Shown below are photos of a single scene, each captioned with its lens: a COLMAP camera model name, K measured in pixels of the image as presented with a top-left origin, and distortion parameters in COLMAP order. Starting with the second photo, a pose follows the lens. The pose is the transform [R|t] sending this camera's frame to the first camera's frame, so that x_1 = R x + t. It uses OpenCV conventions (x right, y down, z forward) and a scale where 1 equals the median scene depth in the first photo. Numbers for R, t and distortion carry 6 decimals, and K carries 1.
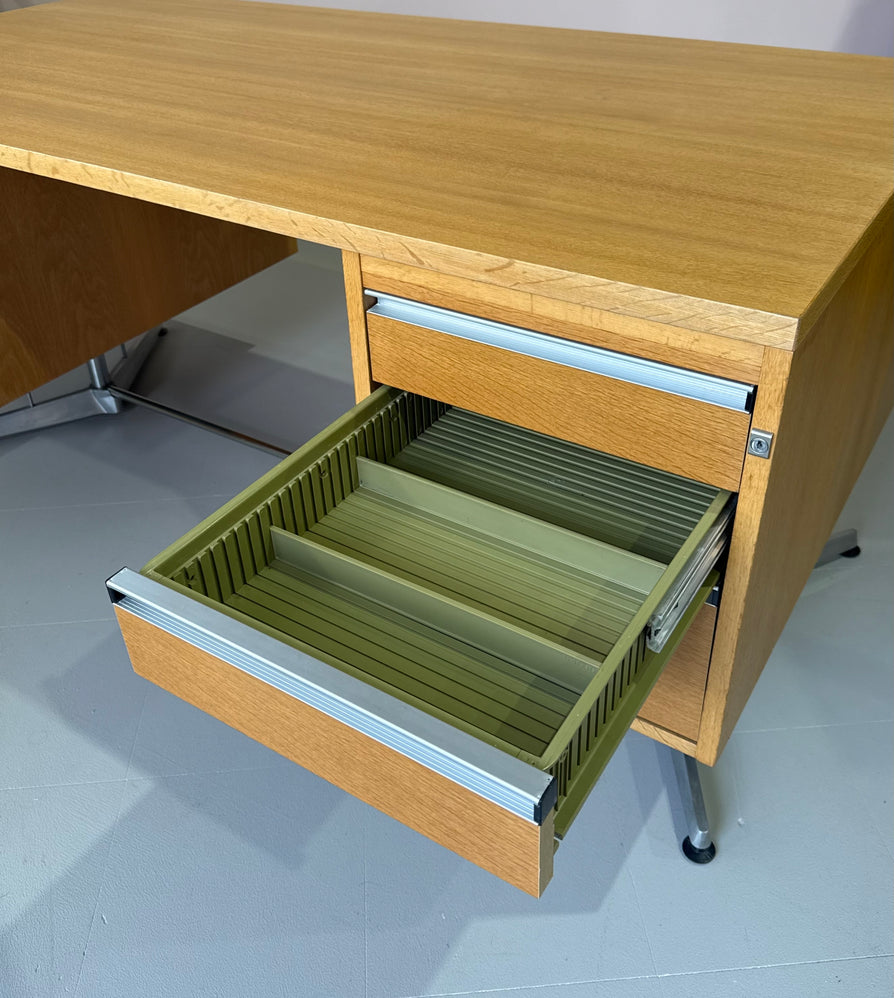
lens RADIAL K [[973.5, 0, 434.7], [0, 973.5, 427.5], [0, 0, 1]] dist [0.055517, 0.000000]
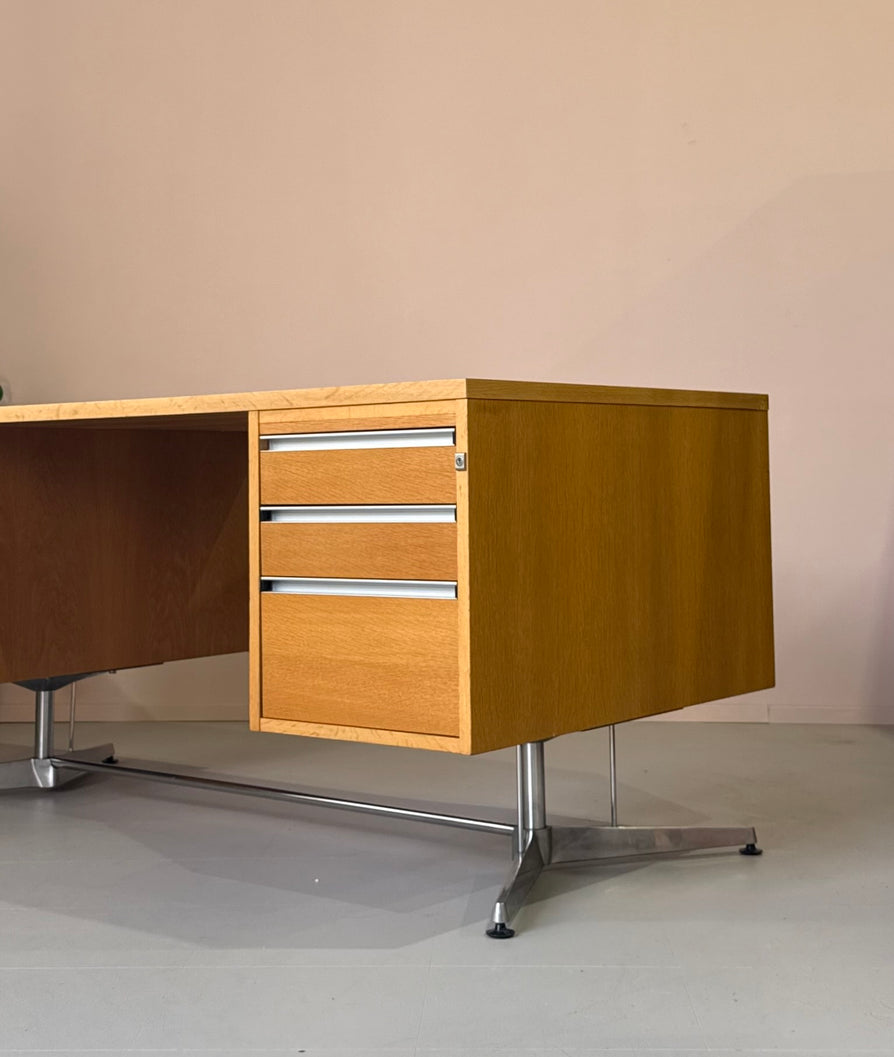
lens RADIAL K [[1678.1, 0, 463.2], [0, 1678.1, 413.8], [0, 0, 1]] dist [0.168000, 0.000000]
pose [[0.994639, 0.016636, -0.102062, 0.465236], [-0.072371, 0.816970, -0.572121, 1.192257], [0.073864, 0.576440, 0.813794, -1.049608]]
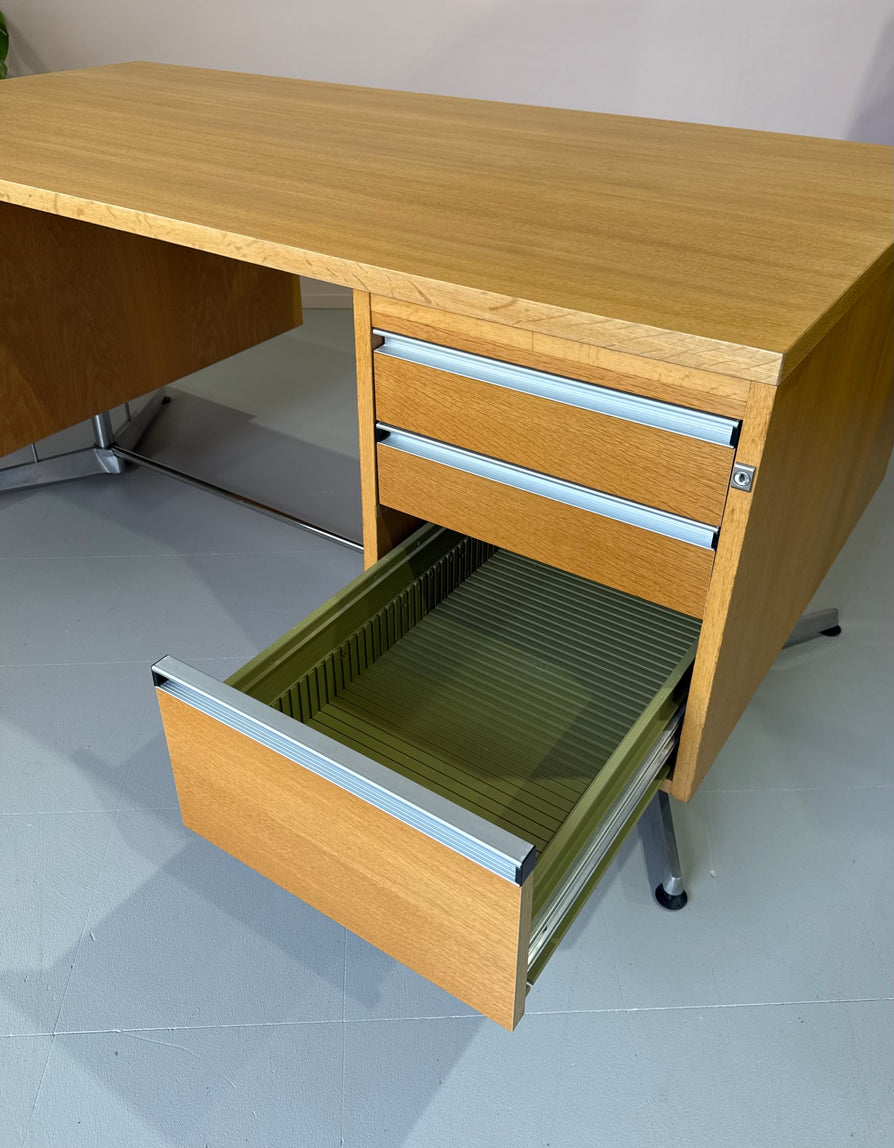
lens RADIAL K [[974.5, 0, 426.6], [0, 974.5, 518.3], [0, 0, 1]] dist [0.080631, -0.075564]
pose [[0.999095, 0.042538, 0.000285, -0.005540], [-0.042528, 0.998971, -0.015743, 0.067555], [-0.000954, 0.015717, 0.999876, -0.043560]]
